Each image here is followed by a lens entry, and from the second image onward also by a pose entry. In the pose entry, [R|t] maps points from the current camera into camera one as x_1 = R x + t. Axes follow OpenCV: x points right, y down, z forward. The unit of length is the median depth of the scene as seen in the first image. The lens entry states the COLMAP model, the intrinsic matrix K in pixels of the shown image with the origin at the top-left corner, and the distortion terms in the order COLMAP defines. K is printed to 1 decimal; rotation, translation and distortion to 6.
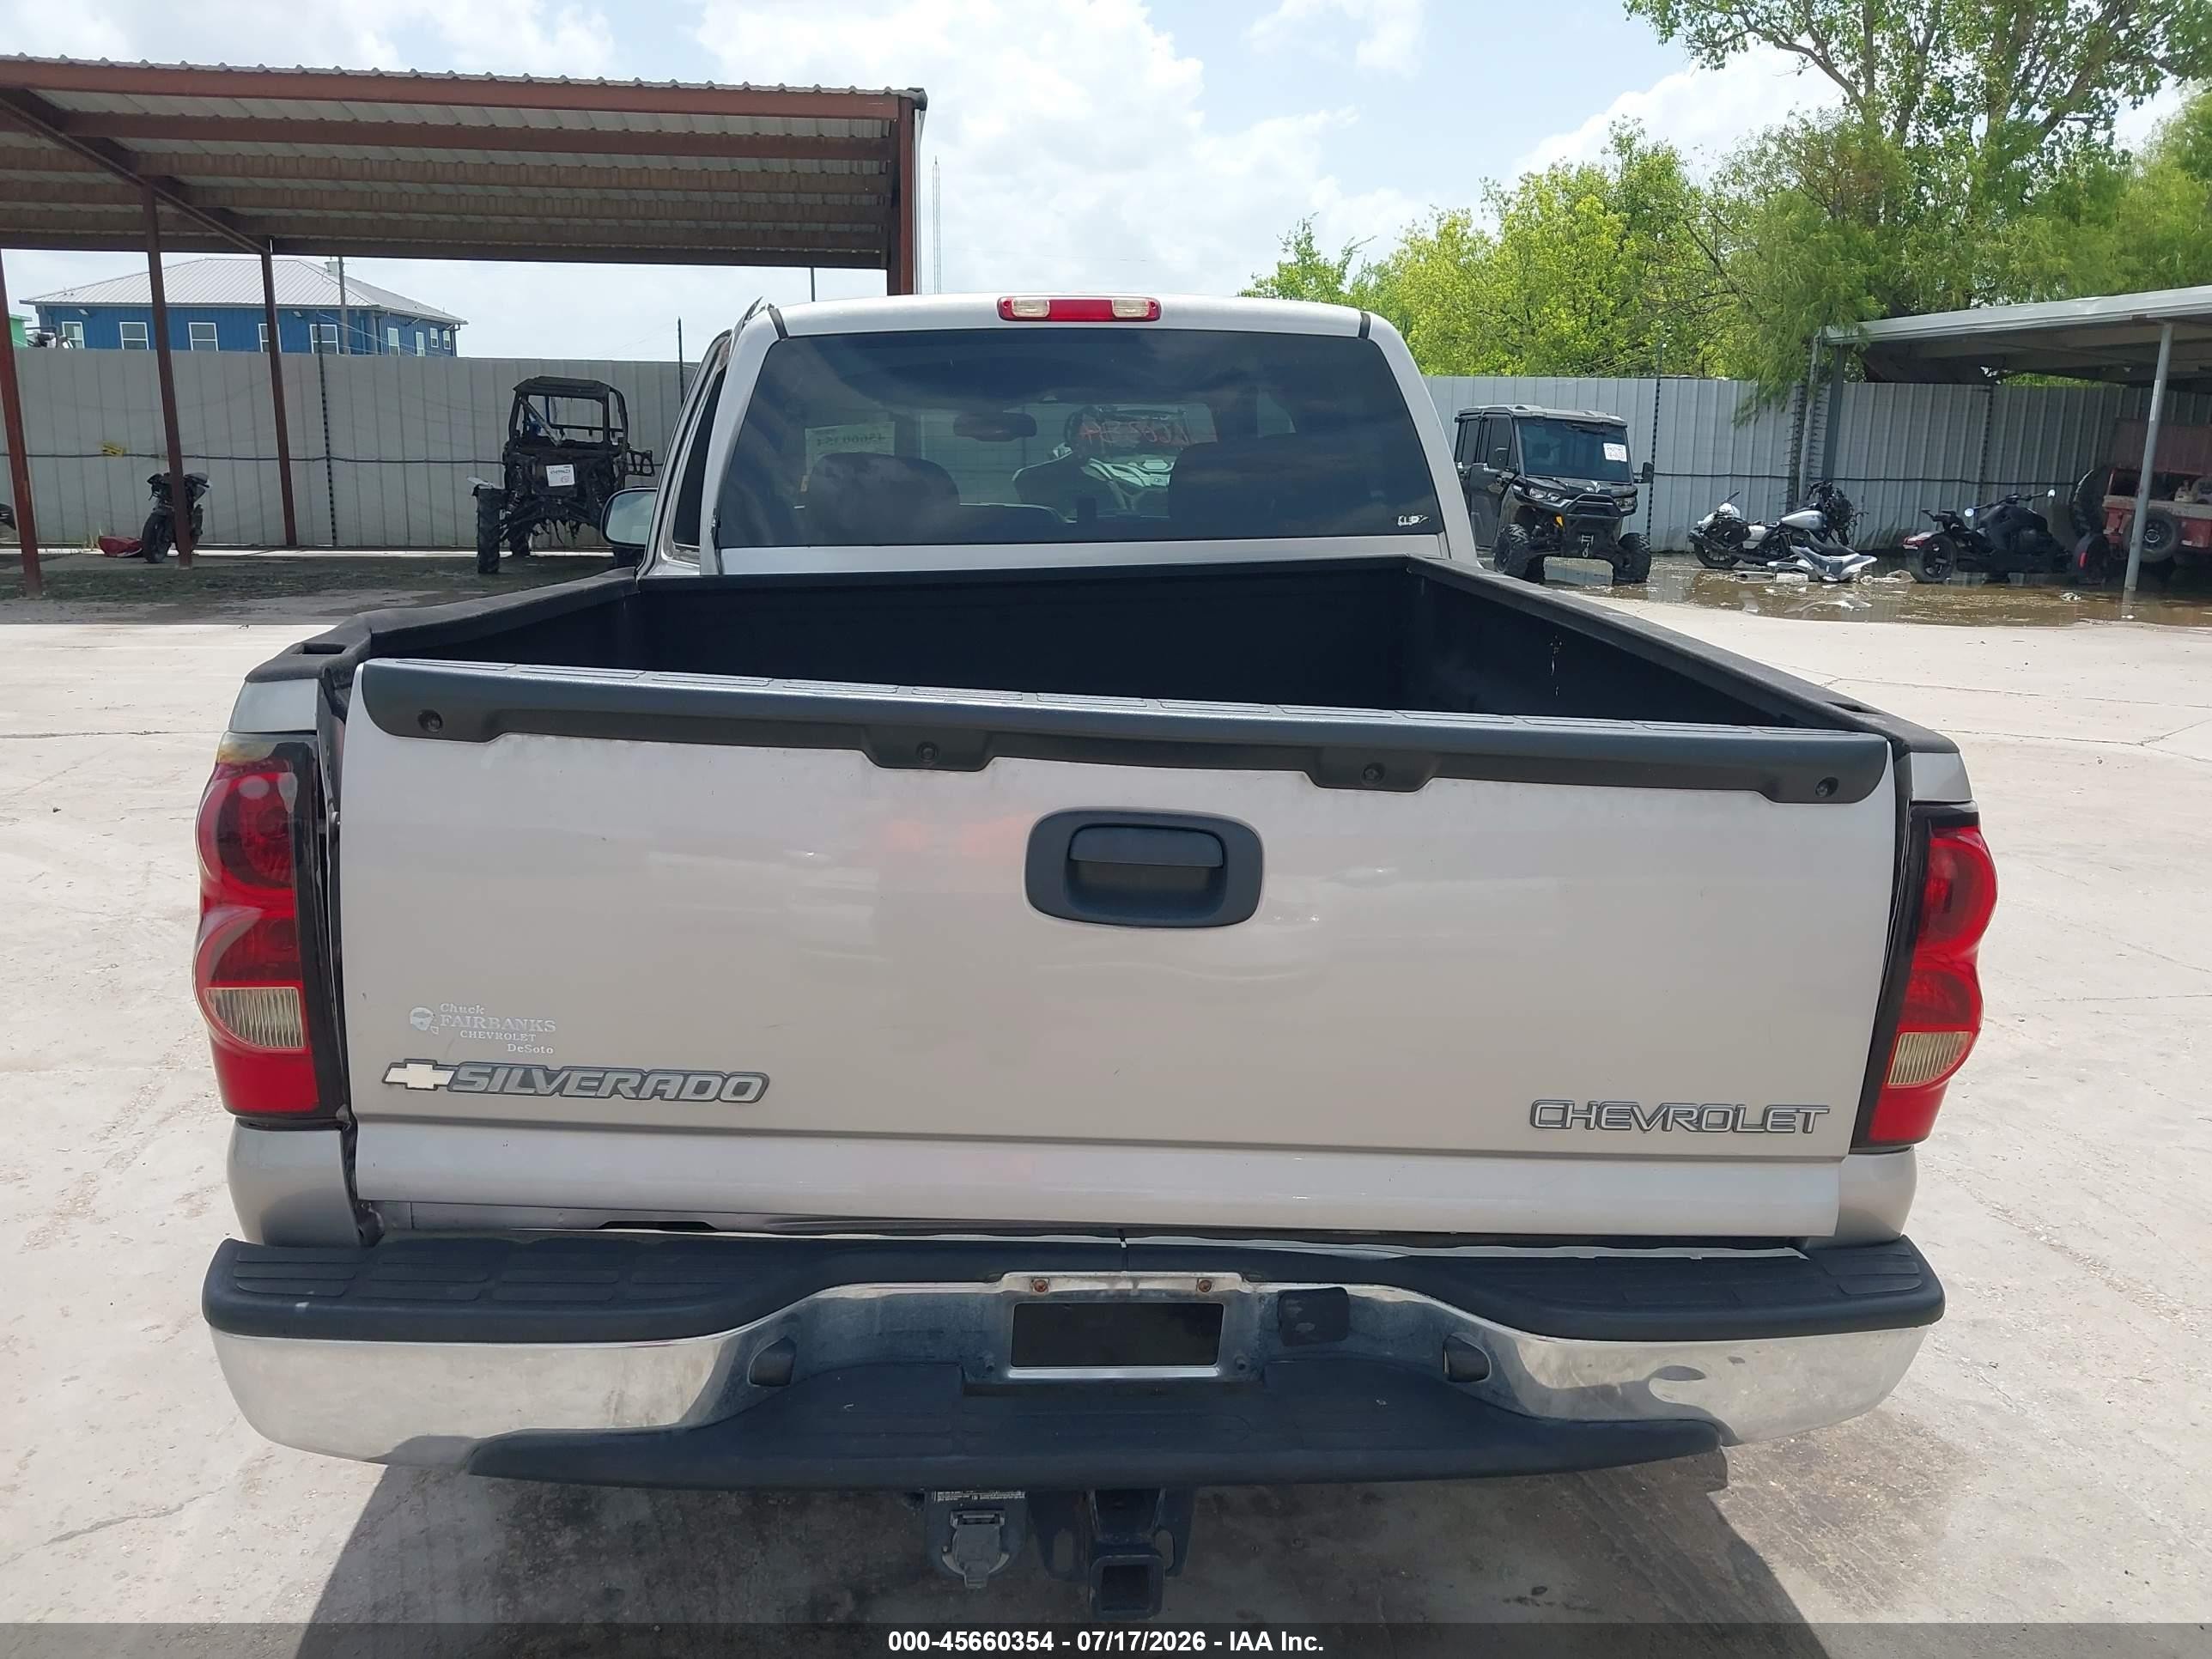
lens RADIAL K [[1755.0, 0, 1112.1], [0, 1755.0, 826.7], [0, 0, 1]] dist [0.003163, -0.004905]
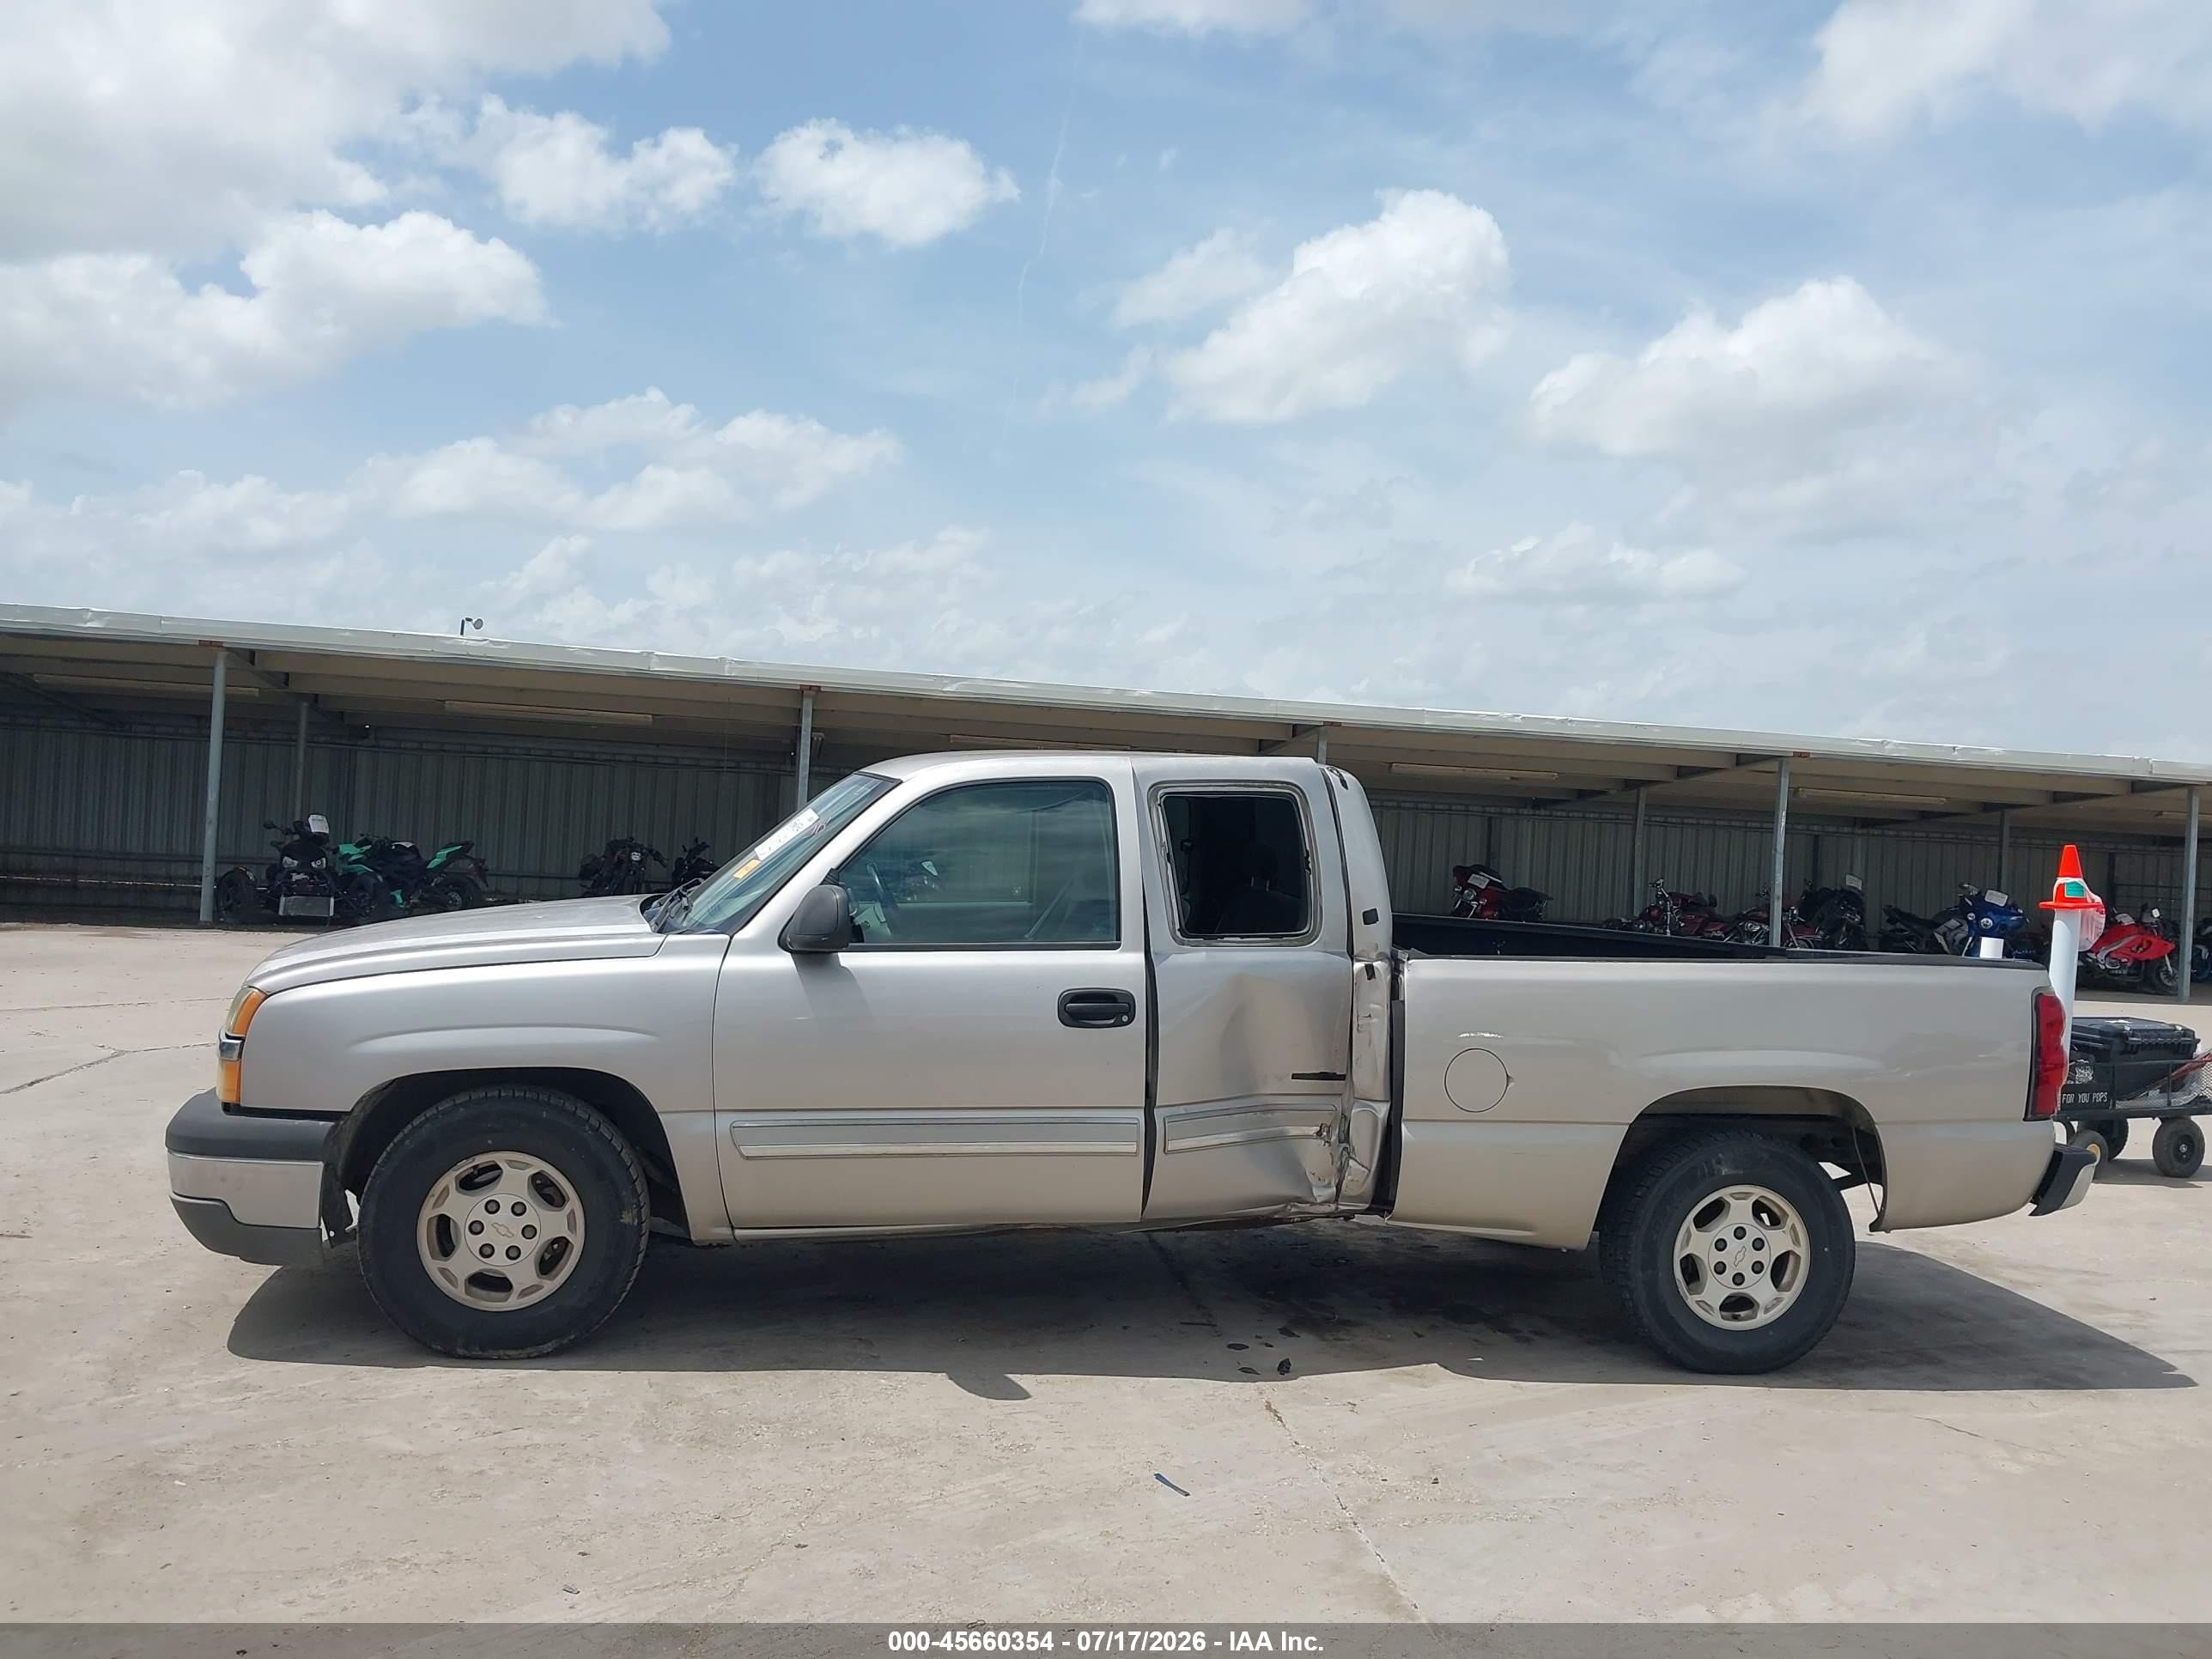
lens RADIAL K [[1755.0, 0, 1106.8], [0, 1755.0, 815.0], [0, 0, 1]] dist [0.003163, -0.004905]
pose [[-0.021249, -0.004124, 0.999766, -0.246100], [0.157372, 0.987512, 0.007418, -0.044637], [-0.987311, 0.157493, -0.020335, 0.181992]]
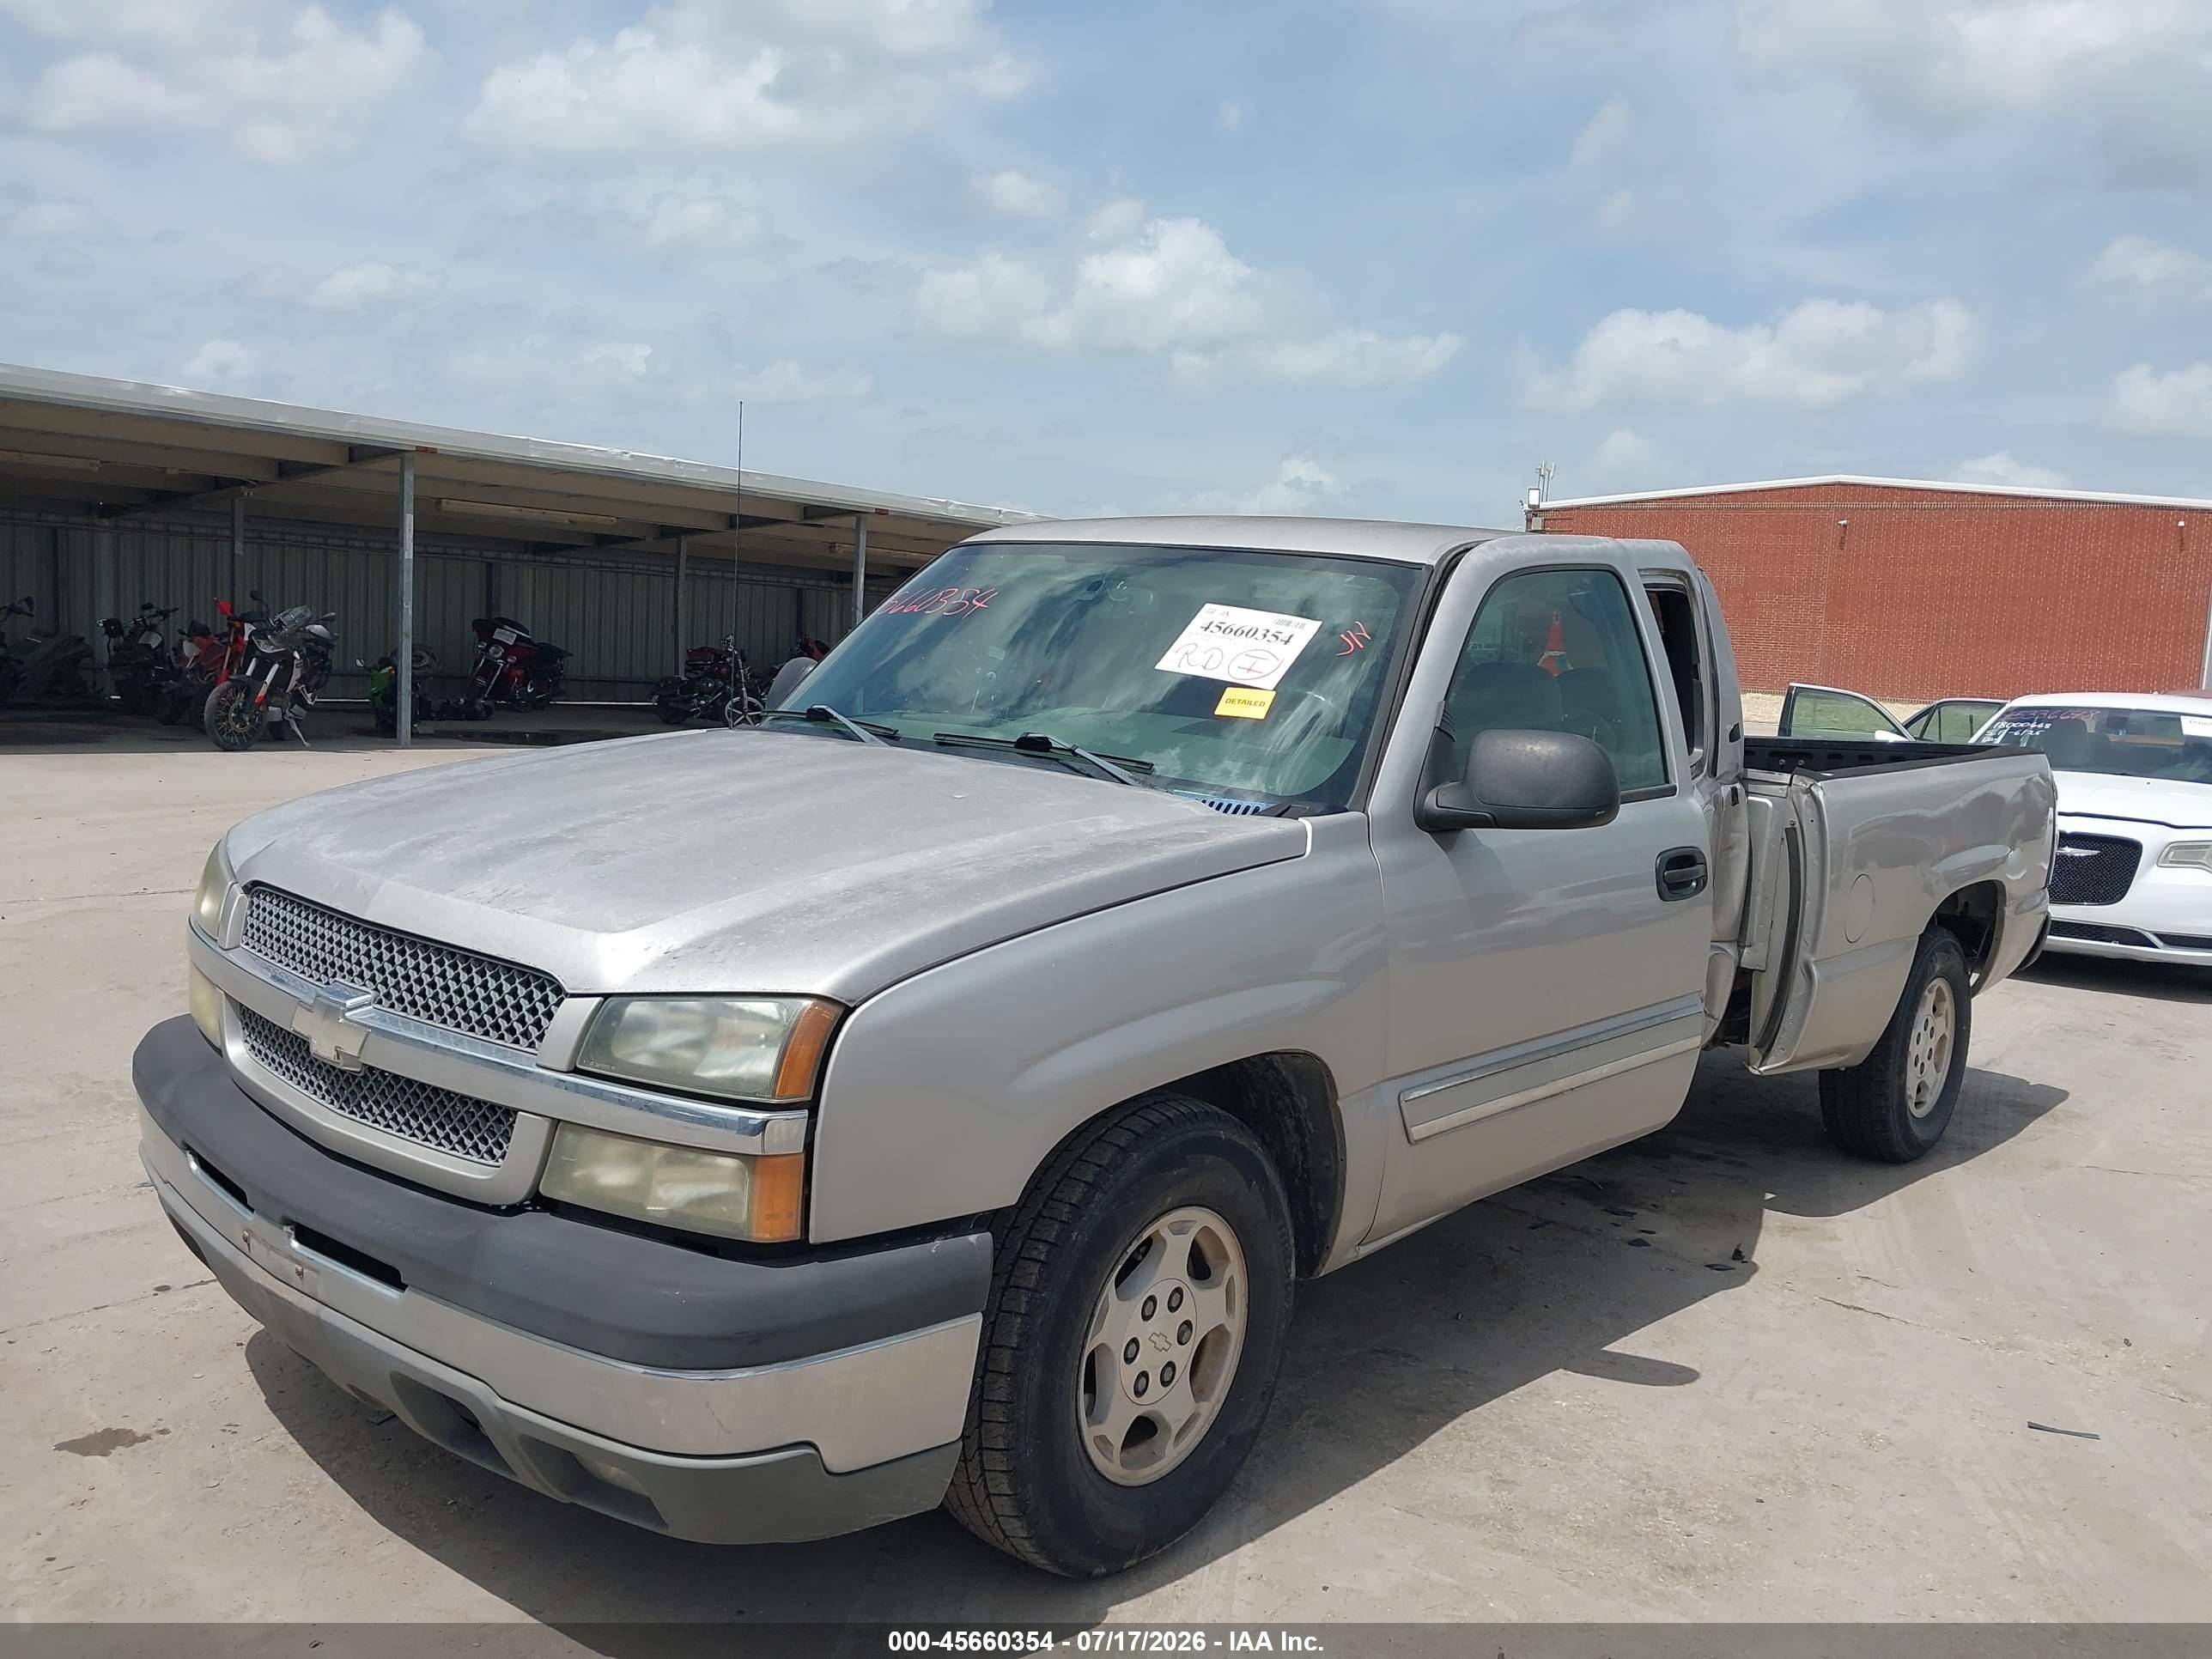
lens RADIAL K [[1755.0, 0, 1155.1], [0, 1755.0, 845.4], [0, 0, 1]] dist [0.003163, -0.004905]
pose [[-0.664696, -0.135339, 0.734753, -0.130720], [0.088739, 0.962192, 0.257510, -0.067328], [-0.741825, 0.236367, -0.627556, 0.311819]]
